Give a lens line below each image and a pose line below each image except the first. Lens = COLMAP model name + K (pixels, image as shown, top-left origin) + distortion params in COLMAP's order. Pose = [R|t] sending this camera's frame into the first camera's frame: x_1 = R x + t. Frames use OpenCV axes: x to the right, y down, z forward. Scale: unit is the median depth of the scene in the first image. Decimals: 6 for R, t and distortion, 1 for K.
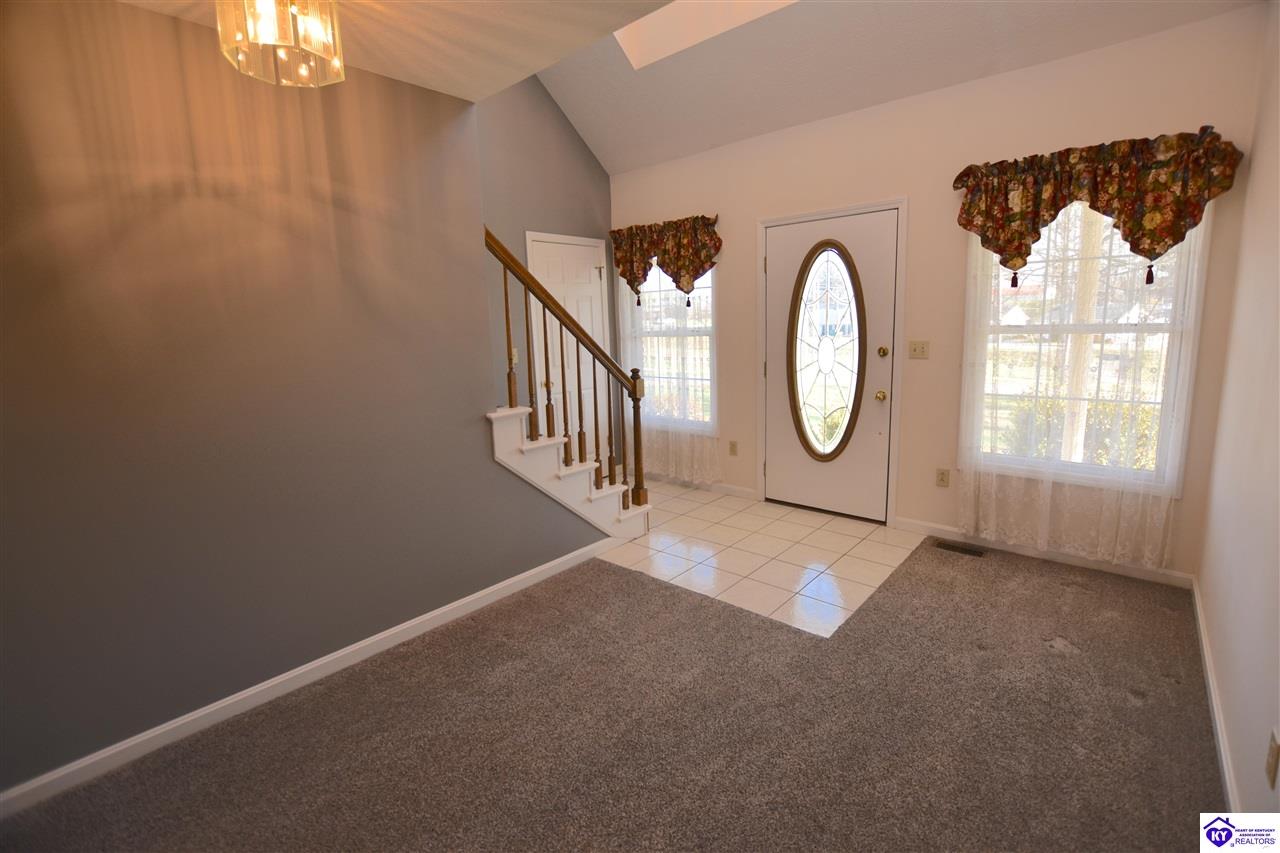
lens RADIAL K [[567.1, 0, 644.6], [0, 567.1, 418.8], [0, 0, 1]] dist [-0.035938, 0.007587]
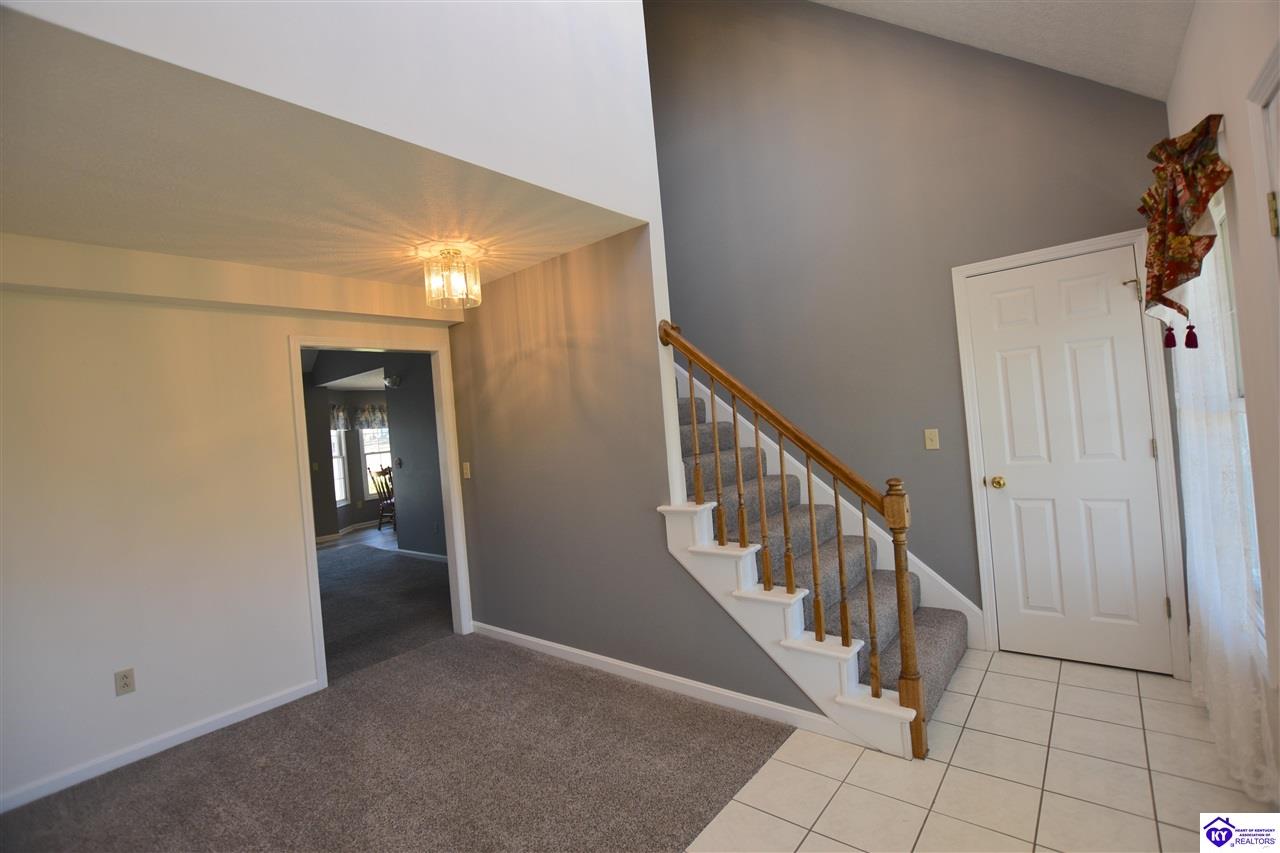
lens RADIAL K [[567.1, 0, 644.6], [0, 567.1, 418.8], [0, 0, 1]] dist [-0.035938, 0.007587]
pose [[0.035908, 0.027804, -0.998968, 0.962545], [-0.084379, 0.996128, 0.024692, -0.242357], [0.995787, 0.083405, 0.038115, 1.152287]]
